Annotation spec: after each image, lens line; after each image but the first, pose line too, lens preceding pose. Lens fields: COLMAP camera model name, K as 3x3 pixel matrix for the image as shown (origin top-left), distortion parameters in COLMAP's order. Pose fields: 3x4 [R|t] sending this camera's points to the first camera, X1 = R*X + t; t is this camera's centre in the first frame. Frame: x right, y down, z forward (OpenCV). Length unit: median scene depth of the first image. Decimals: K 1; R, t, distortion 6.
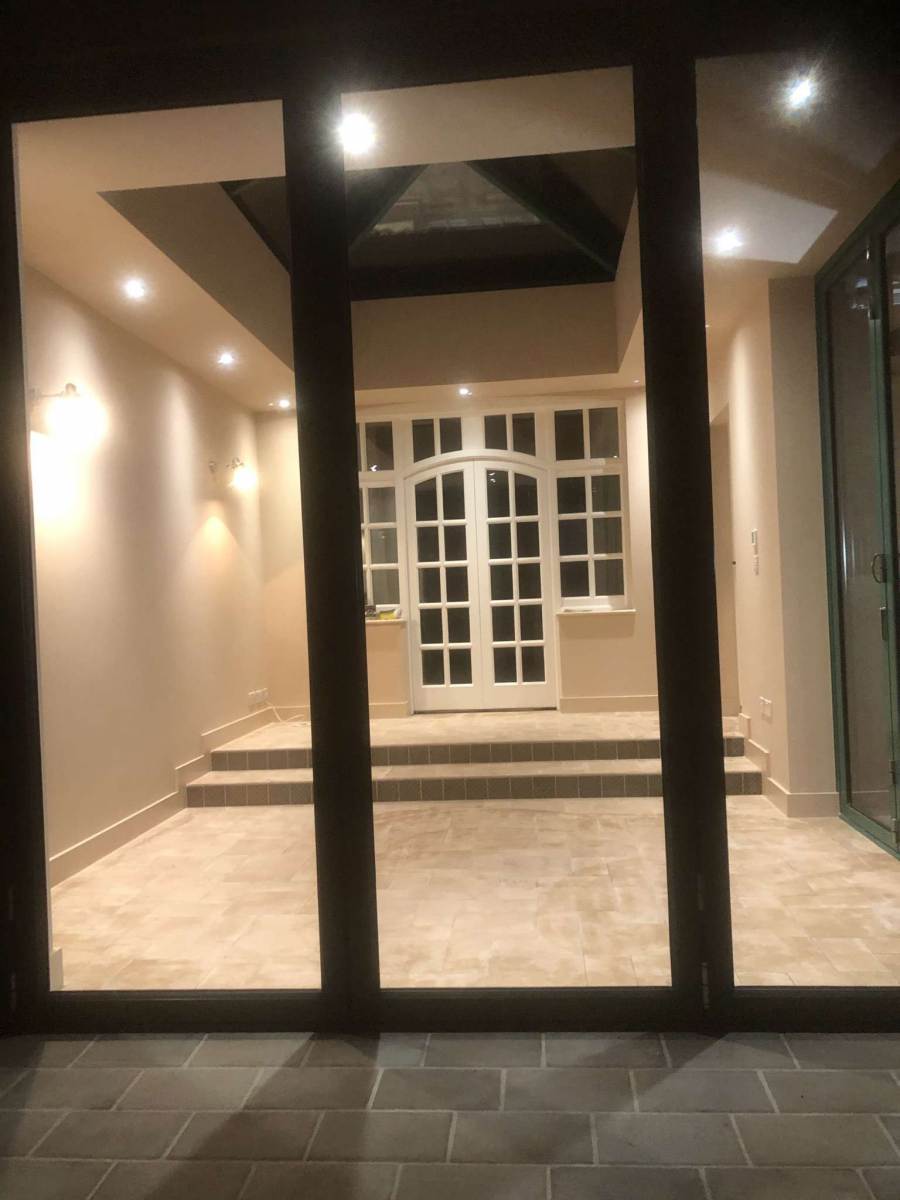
lens RADIAL K [[999.8, 0, 439.0], [0, 999.8, 615.2], [0, 0, 1]] dist [0.009847, -0.014948]
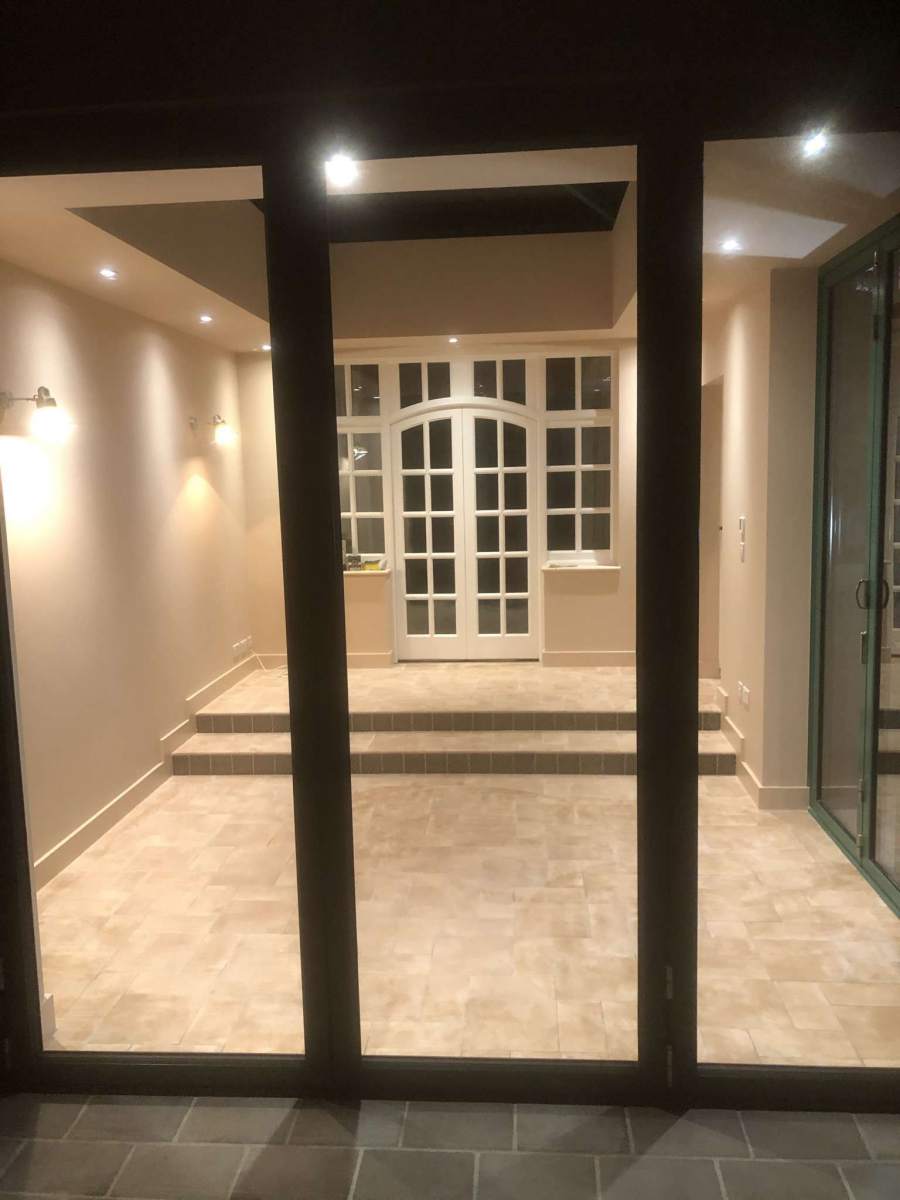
lens RADIAL K [[999.1, 0, 447.4], [0, 999.1, 610.9], [0, 0, 1]] dist [0.009292, -0.020711]
pose [[0.999584, 0.015287, 0.024463, -0.000651], [-0.018274, 0.991740, 0.126957, -0.107630], [-0.022320, -0.127351, 0.991607, 0.009360]]
